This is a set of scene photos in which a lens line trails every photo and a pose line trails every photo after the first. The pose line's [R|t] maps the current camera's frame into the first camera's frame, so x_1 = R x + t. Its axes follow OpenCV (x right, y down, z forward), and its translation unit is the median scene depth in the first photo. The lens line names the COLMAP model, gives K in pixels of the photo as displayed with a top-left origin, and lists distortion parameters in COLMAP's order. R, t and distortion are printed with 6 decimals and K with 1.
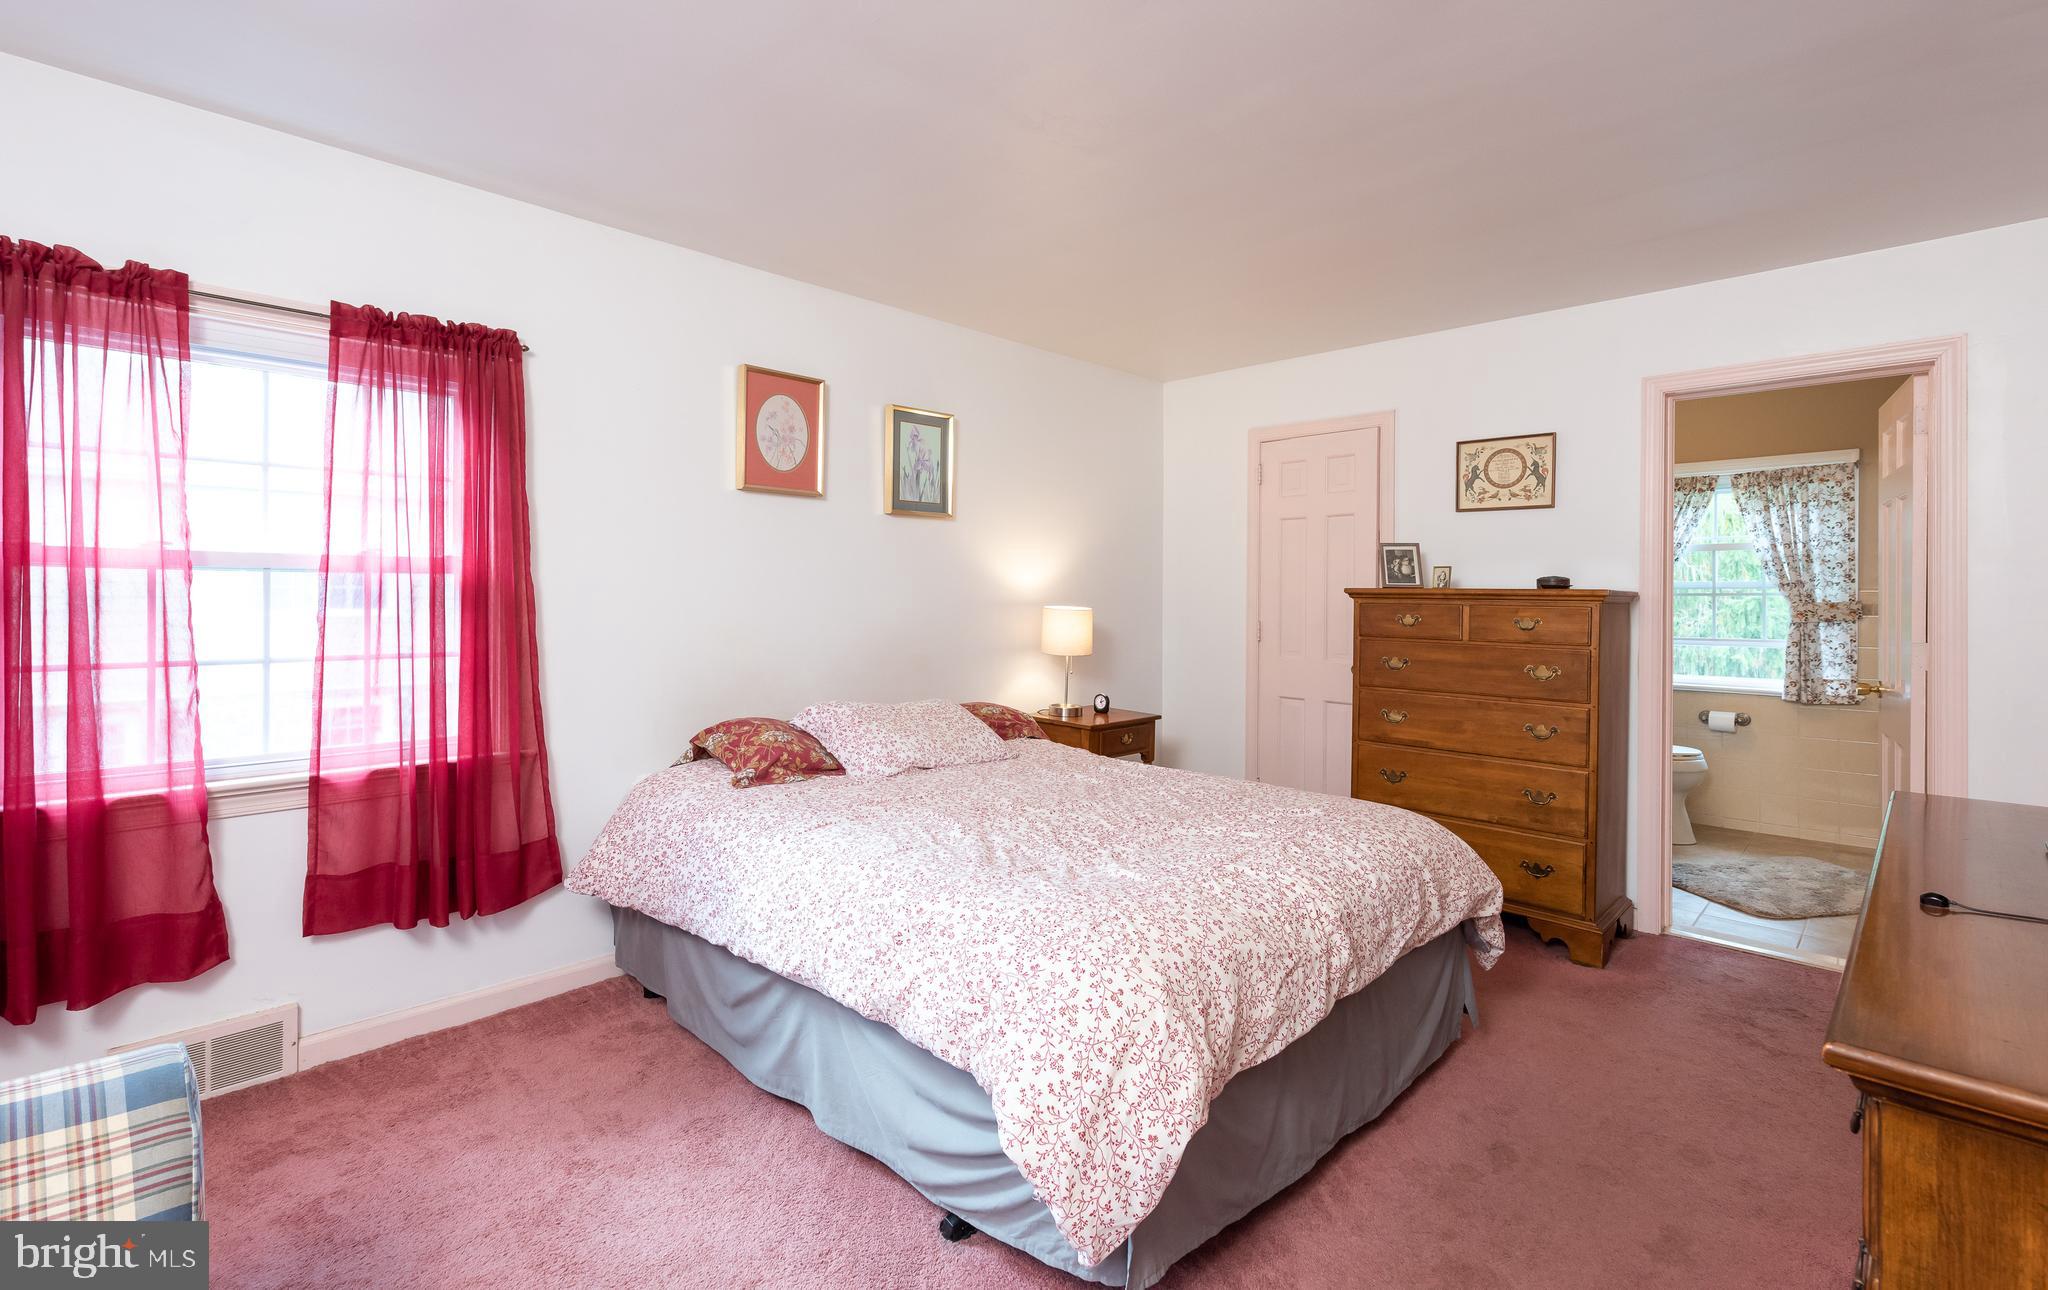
lens RADIAL K [[935.6, 0, 1011.4], [0, 935.6, 606.3], [0, 0, 1]] dist [-0.000439, -0.000092]
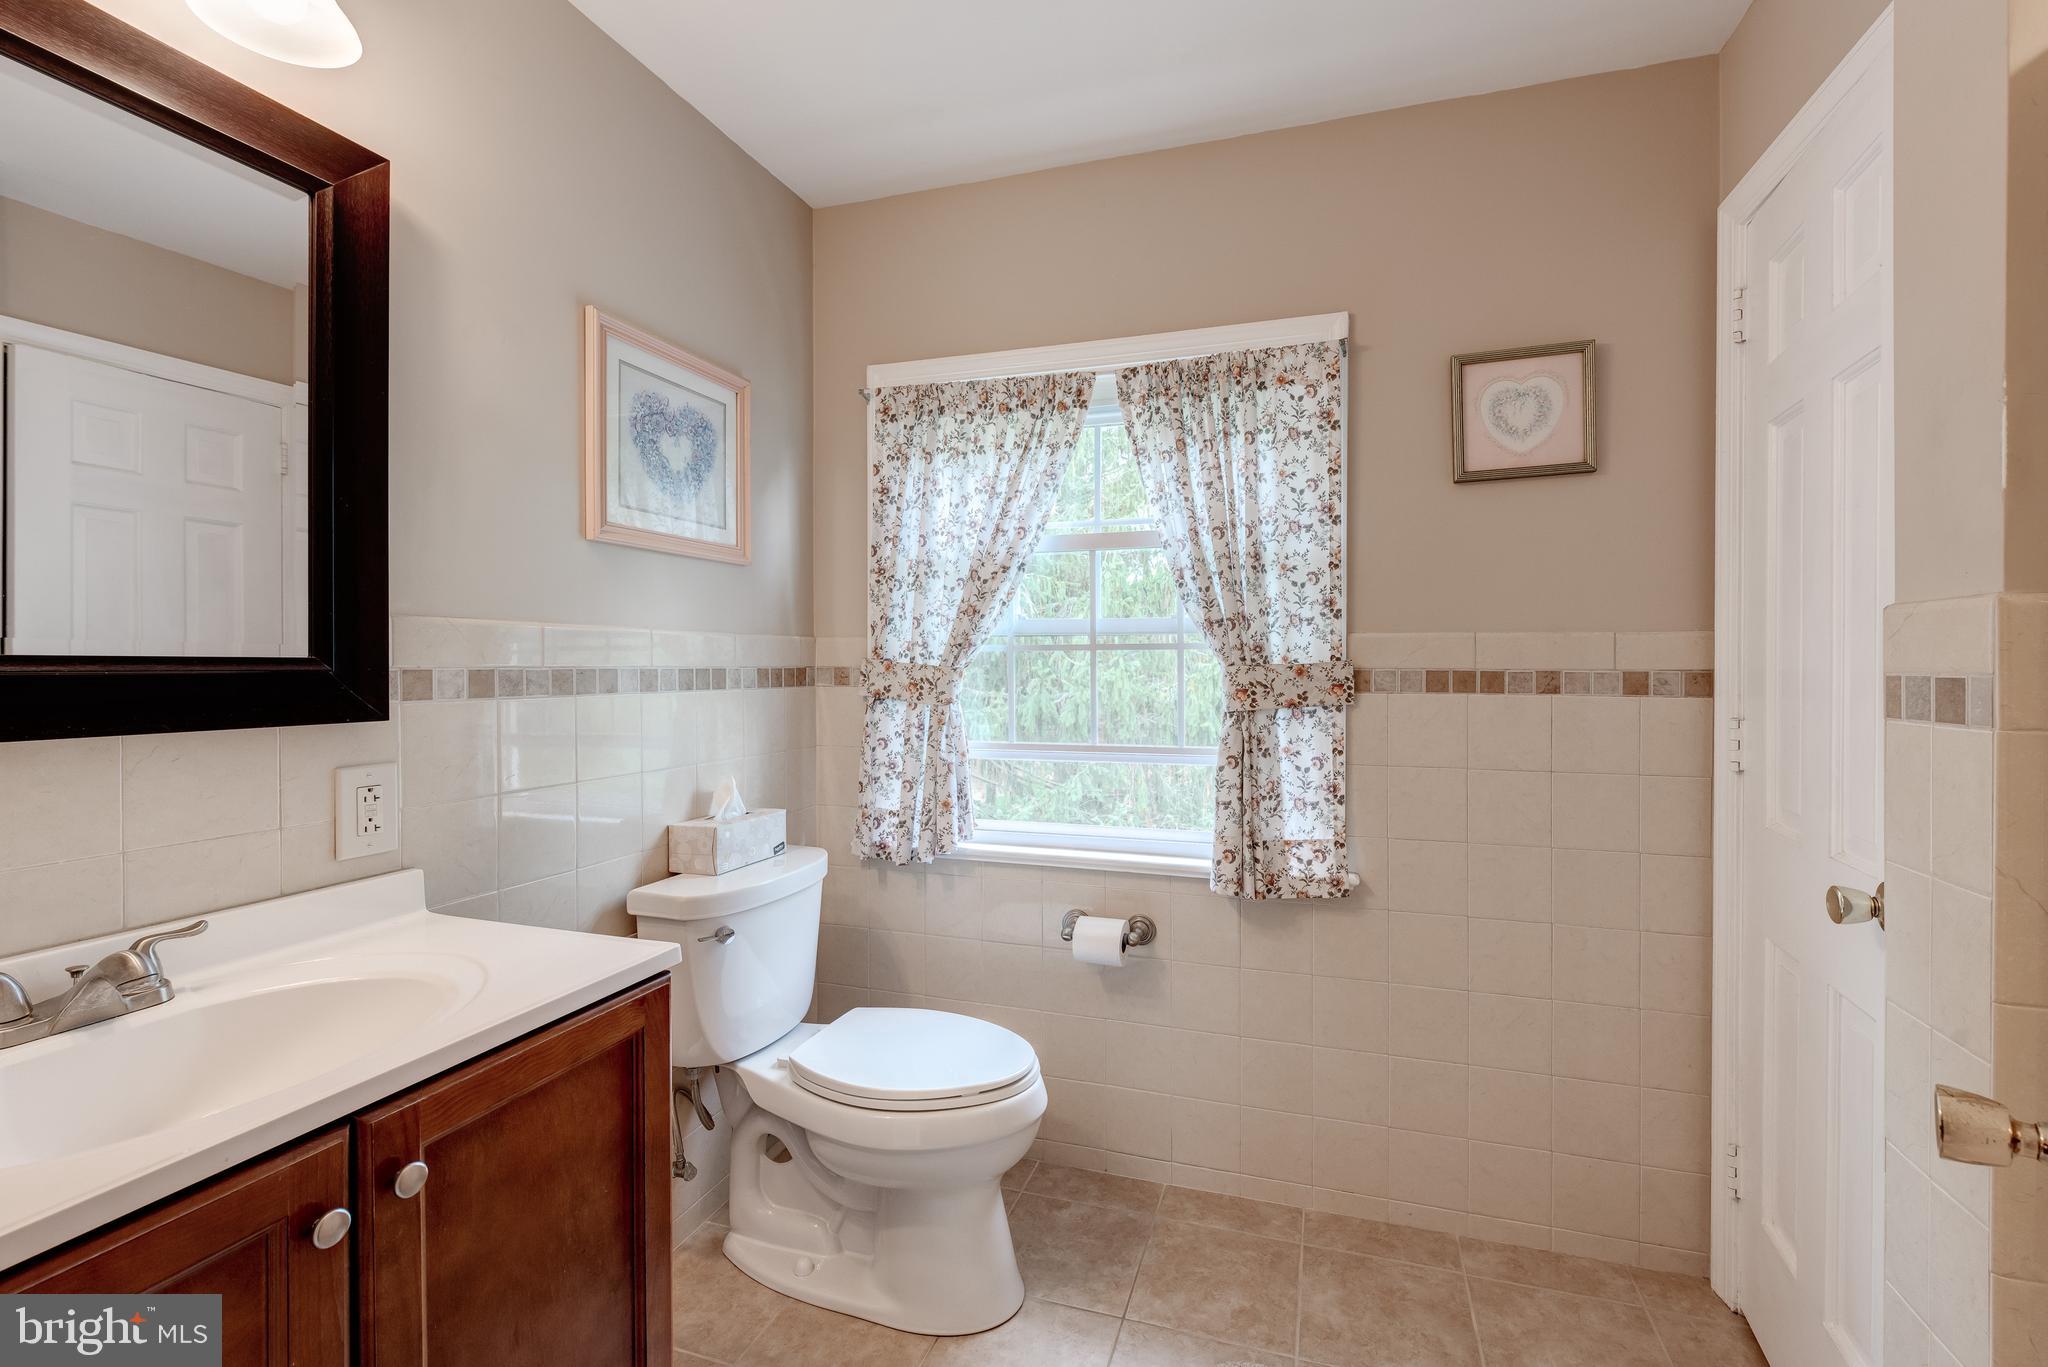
lens RADIAL K [[885.5, 0, 1027.7], [0, 885.5, 681.6], [0, 0, 1]] dist [0.000145, 0.000371]
pose [[0.898194, 0.000058, 0.439600, 0.567182], [0.000985, 0.999997, -0.002144, 0.004937], [-0.439599, 0.002359, 0.898191, 0.667546]]
